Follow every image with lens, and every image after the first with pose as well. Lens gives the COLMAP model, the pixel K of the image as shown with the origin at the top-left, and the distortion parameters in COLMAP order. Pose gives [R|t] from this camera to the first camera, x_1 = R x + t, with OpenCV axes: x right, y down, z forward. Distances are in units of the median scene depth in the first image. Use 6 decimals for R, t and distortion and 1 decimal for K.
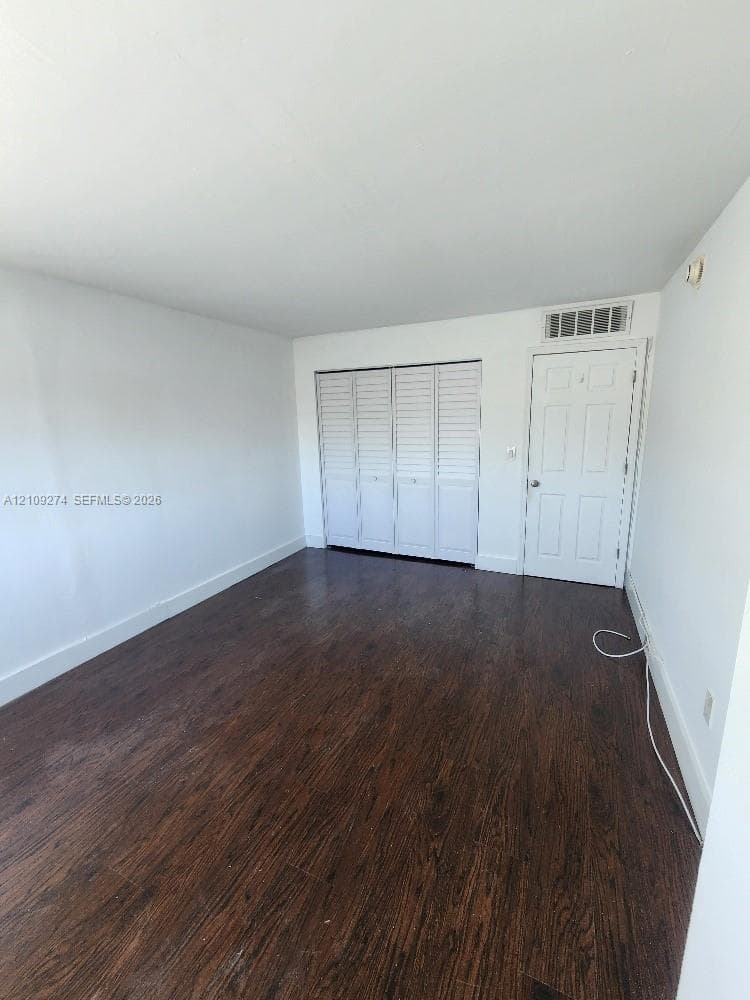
lens RADIAL K [[411.3, 0, 375.0], [0, 411.3, 500.0], [0, 0, 1]] dist [0.000562, 0.000069]
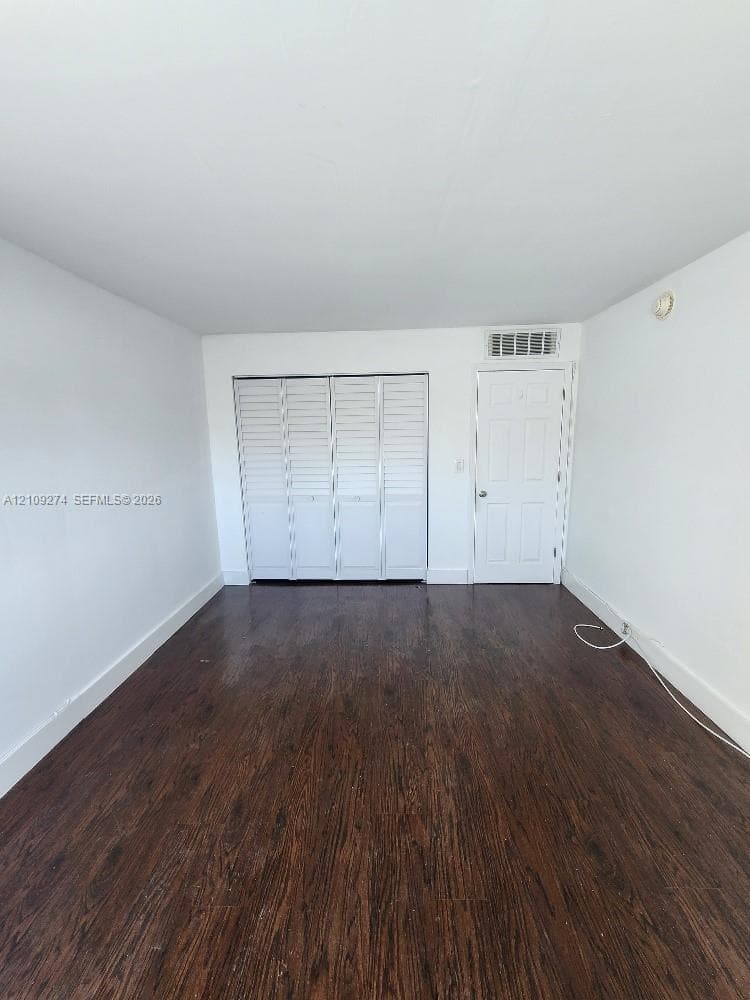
lens RADIAL K [[411.3, 0, 375.0], [0, 411.3, 500.0], [0, 0, 1]] dist [0.000562, 0.000069]
pose [[0.921094, -0.059689, 0.384738, -0.276010], [0.075317, 0.996829, -0.025666, -0.019709], [-0.381986, 0.052618, 0.922669, 0.154927]]
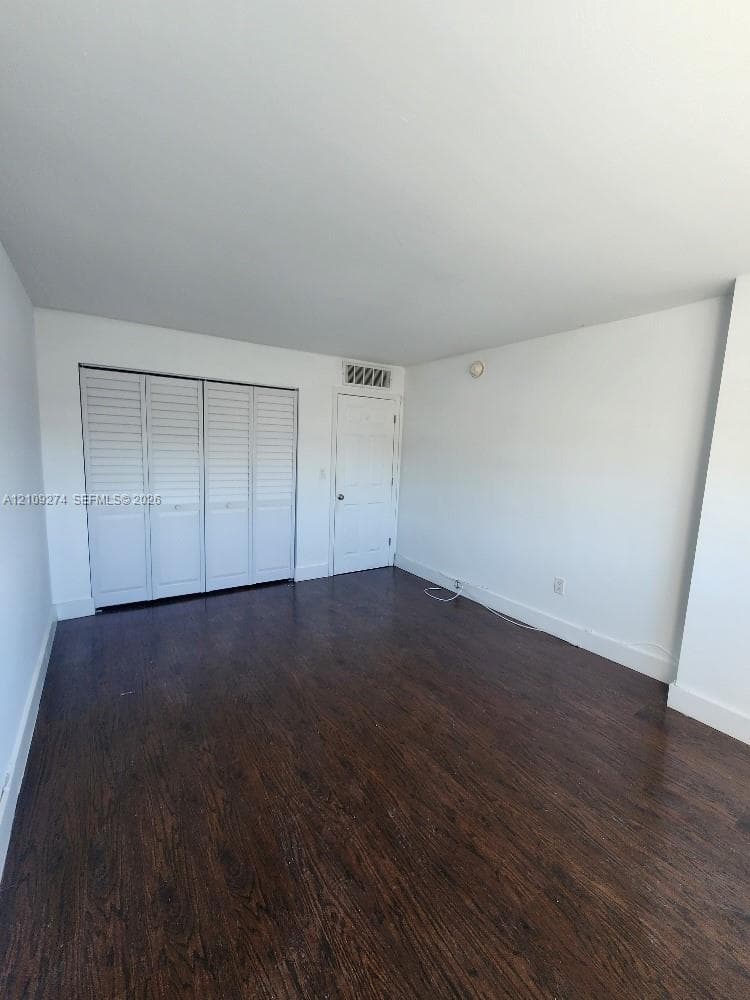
lens RADIAL K [[413.0, 0, 373.2], [0, 413.0, 499.9], [0, 0, 1]] dist [0.001978, 0.000333]
pose [[0.520675, -0.068026, 0.851041, -0.639517], [0.126846, 0.991921, 0.001681, -0.022774], [-0.844280, 0.107076, 0.525097, 0.289527]]
